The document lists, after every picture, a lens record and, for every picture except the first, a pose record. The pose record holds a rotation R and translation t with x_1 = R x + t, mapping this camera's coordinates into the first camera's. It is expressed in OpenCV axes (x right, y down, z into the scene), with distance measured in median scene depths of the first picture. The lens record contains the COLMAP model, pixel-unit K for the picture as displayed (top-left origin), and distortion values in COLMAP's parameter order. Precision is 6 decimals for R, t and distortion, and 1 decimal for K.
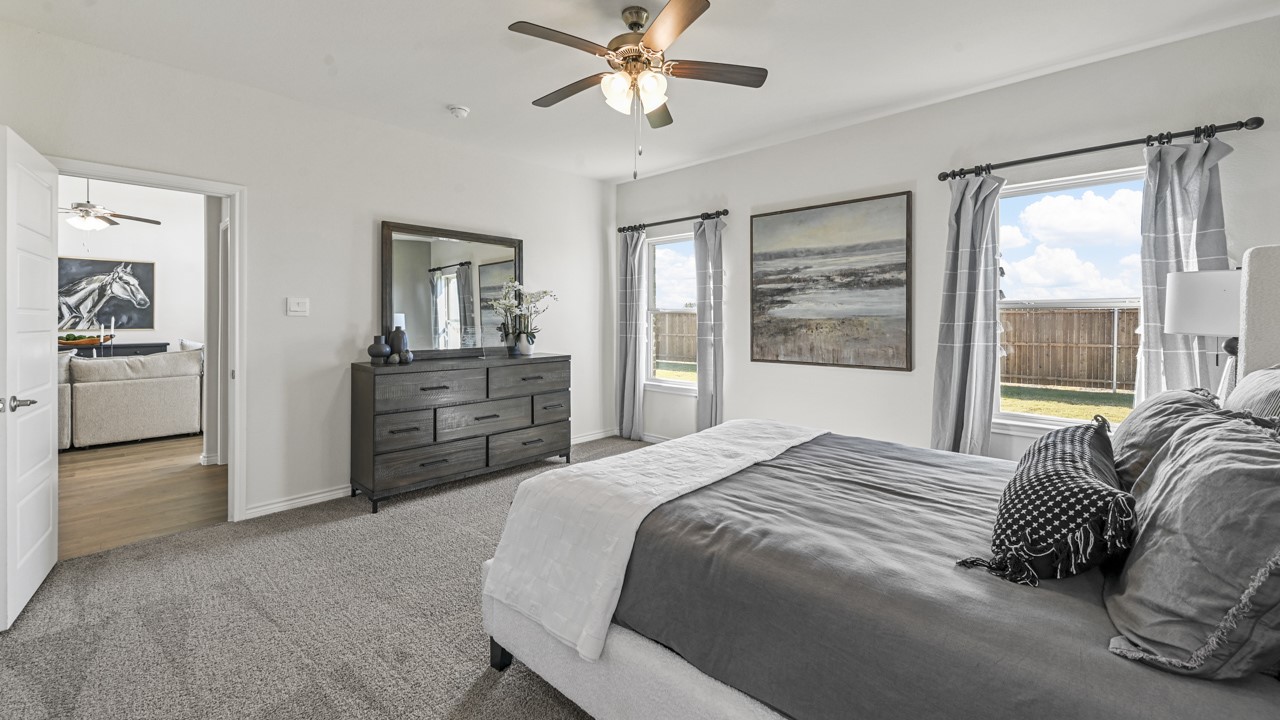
lens RADIAL K [[504.1, 0, 643.0], [0, 504.1, 320.8], [0, 0, 1]] dist [0.002276, 0.000298]
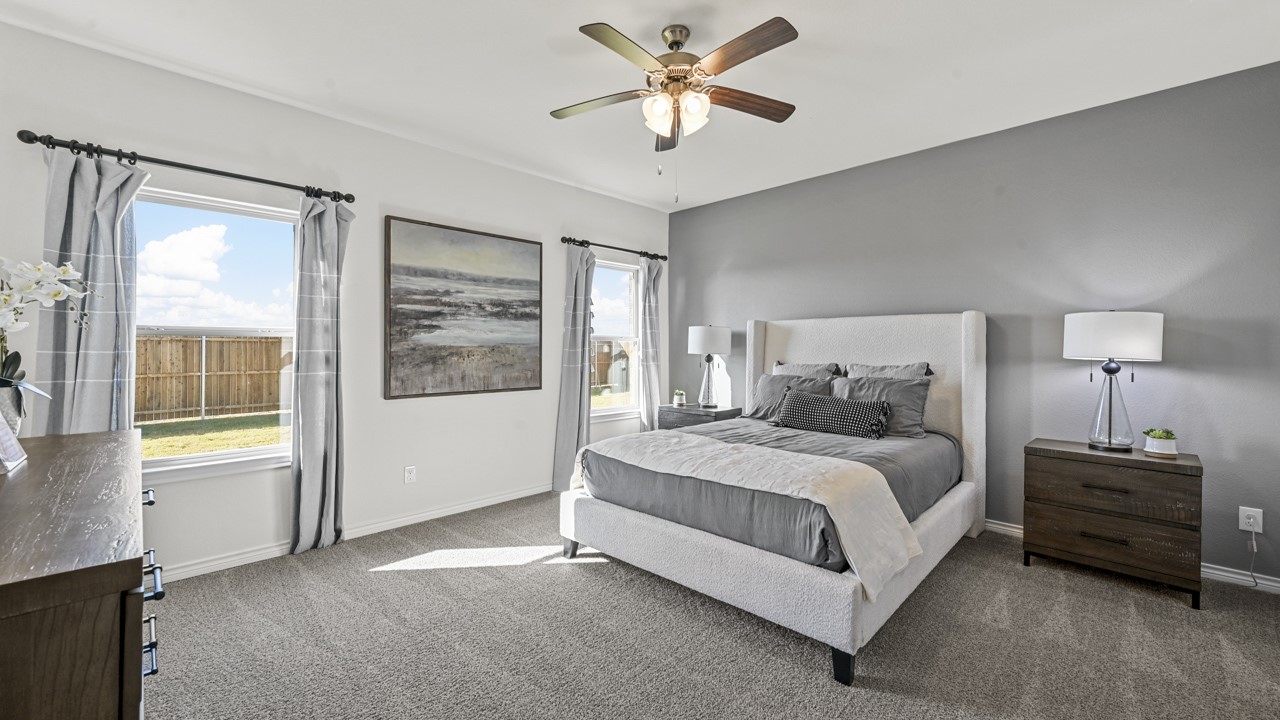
lens RADIAL K [[551.9, 0, 640.0], [0, 551.9, 360.0], [0, 0, 1]] dist [0.000555, 0.000122]
pose [[0.004495, -0.023014, 0.999725, -0.704053], [-0.001178, 0.999734, 0.023020, -0.002016], [-0.999989, -0.001281, 0.004466, 0.645567]]
